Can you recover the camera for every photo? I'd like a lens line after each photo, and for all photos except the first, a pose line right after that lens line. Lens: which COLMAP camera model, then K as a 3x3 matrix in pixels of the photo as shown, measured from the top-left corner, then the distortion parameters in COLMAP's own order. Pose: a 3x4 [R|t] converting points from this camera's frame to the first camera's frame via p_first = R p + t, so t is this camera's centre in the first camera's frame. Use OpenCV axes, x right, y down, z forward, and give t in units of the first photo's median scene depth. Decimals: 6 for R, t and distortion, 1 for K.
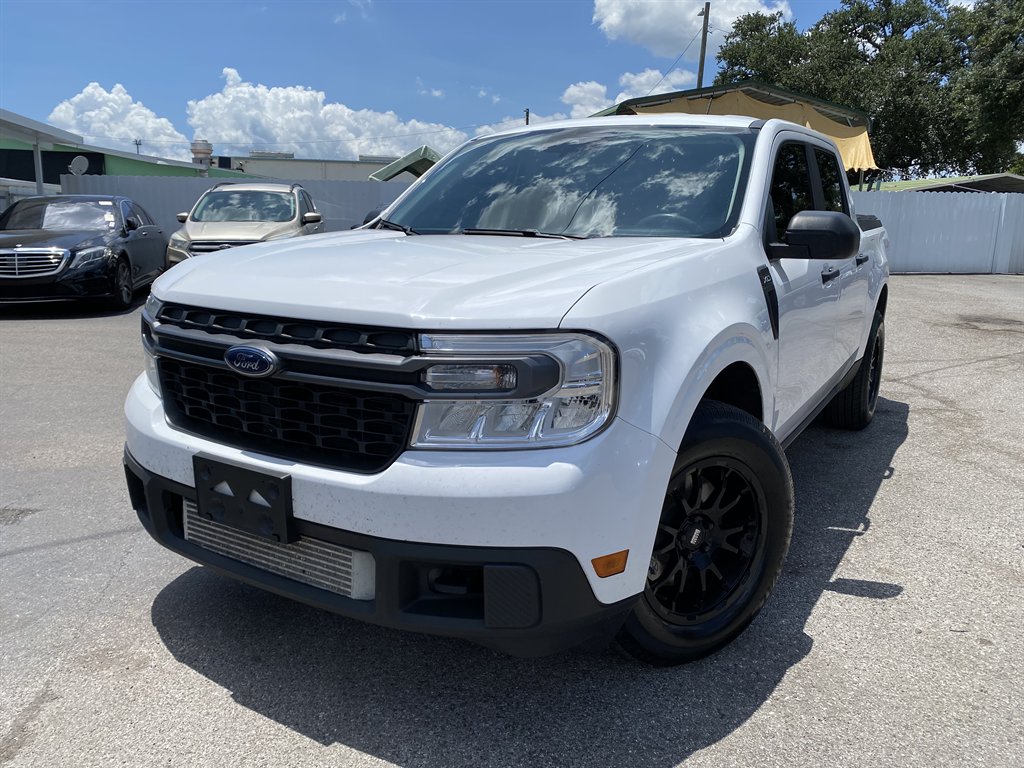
lens RADIAL K [[784.5, 0, 506.7], [0, 784.5, 384.9], [0, 0, 1]] dist [0.031163, -0.028407]
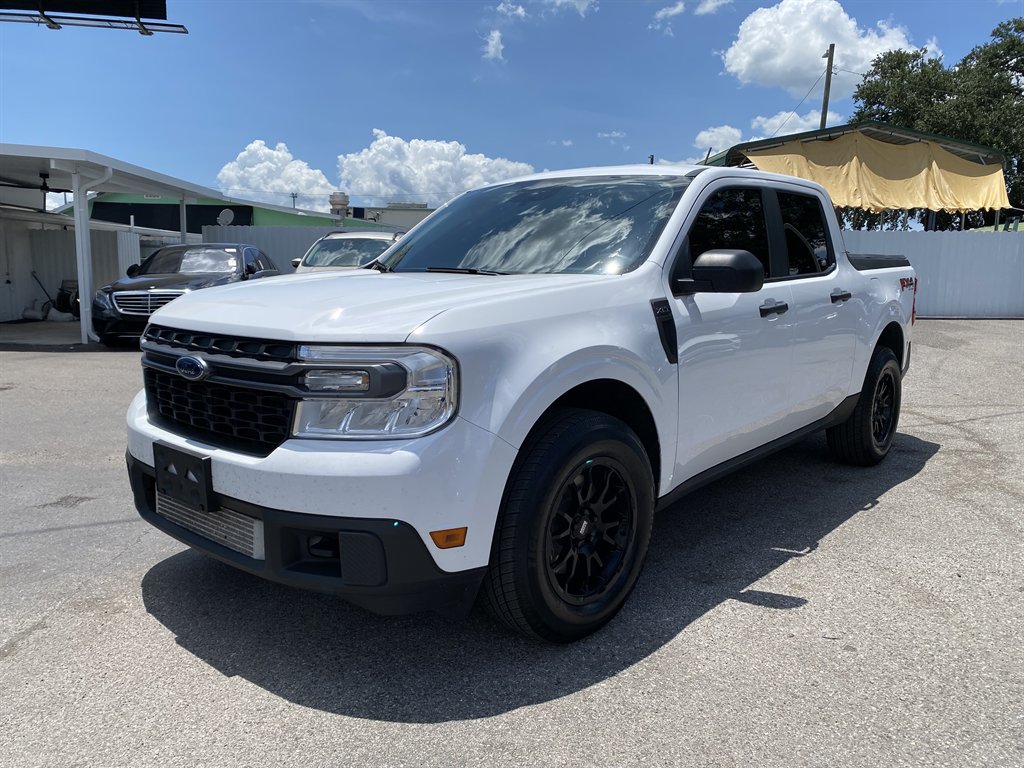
lens RADIAL K [[784.5, 0, 508.1], [0, 784.5, 388.8], [0, 0, 1]] dist [0.031163, -0.028407]
pose [[0.986497, 0.021354, -0.162380, 0.359514], [-0.029519, 0.998409, -0.048034, 0.046284], [0.161096, 0.052179, 0.985558, -0.160737]]
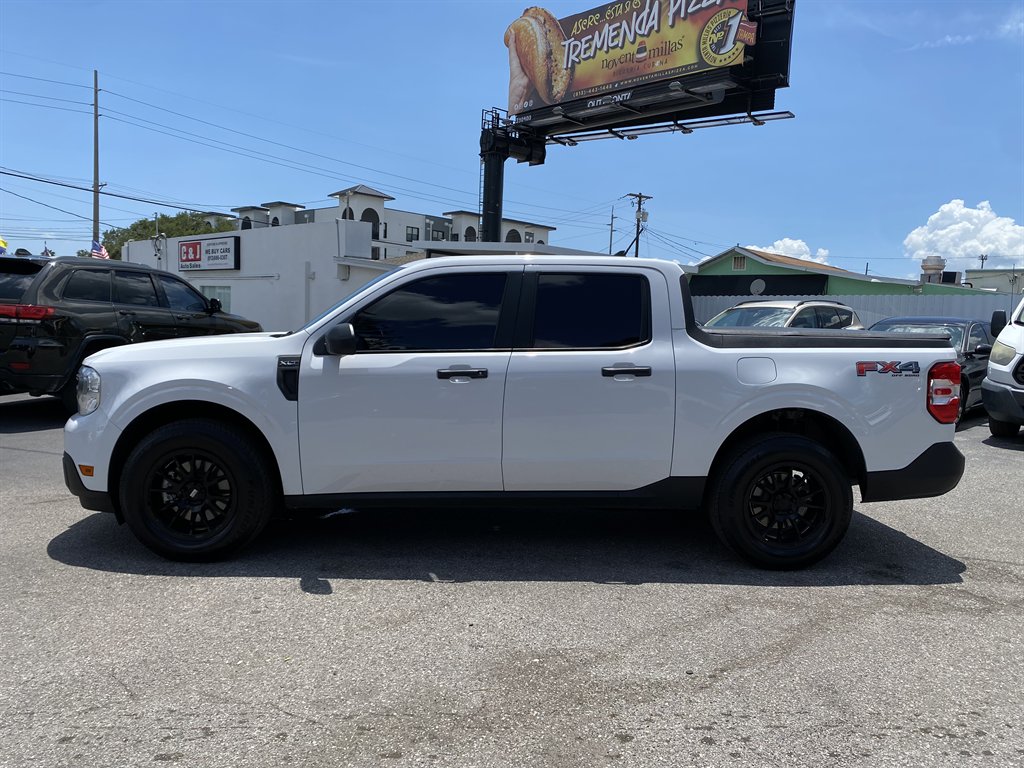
lens RADIAL K [[784.5, 0, 521.3], [0, 784.5, 395.6], [0, 0, 1]] dist [0.031163, -0.028407]
pose [[0.575965, 0.084797, -0.813065, 2.348110], [-0.188023, 0.981681, -0.030811, -0.132936], [0.795558, 0.170621, 0.581357, 0.546876]]
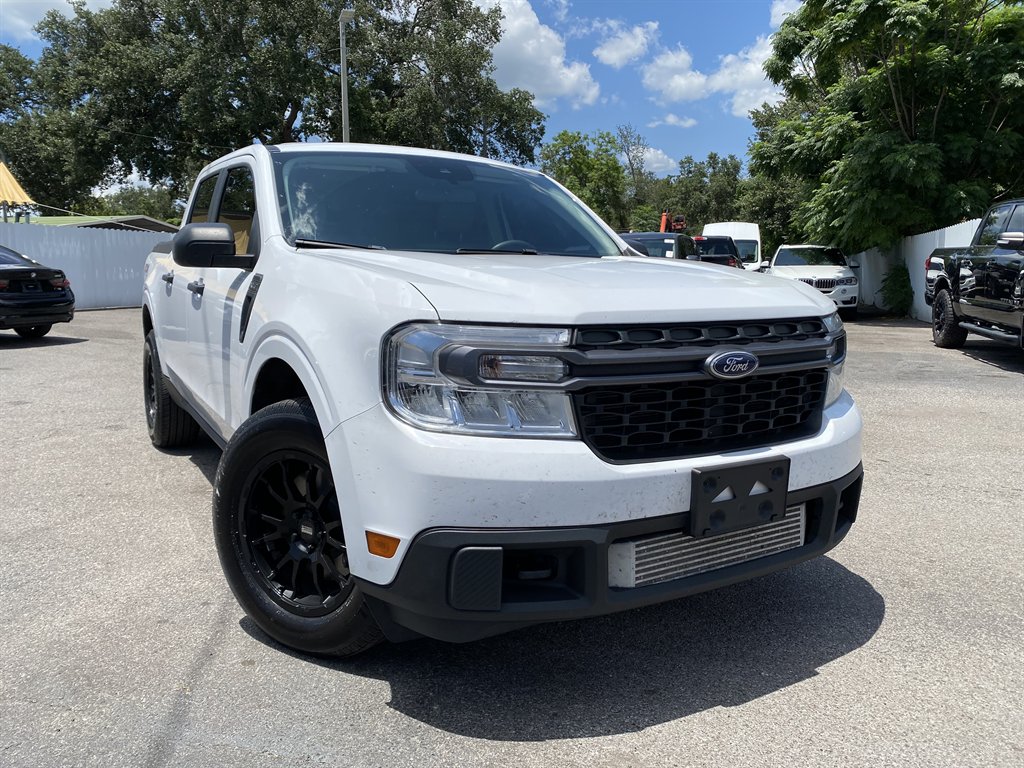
lens RADIAL K [[784.5, 0, 515.1], [0, 784.5, 379.9], [0, 0, 1]] dist [0.031163, -0.028407]
pose [[0.456374, -0.132168, 0.879917, -1.282720], [0.180437, 0.982107, 0.053933, -0.110275], [-0.871301, 0.134156, 0.472056, 0.703501]]
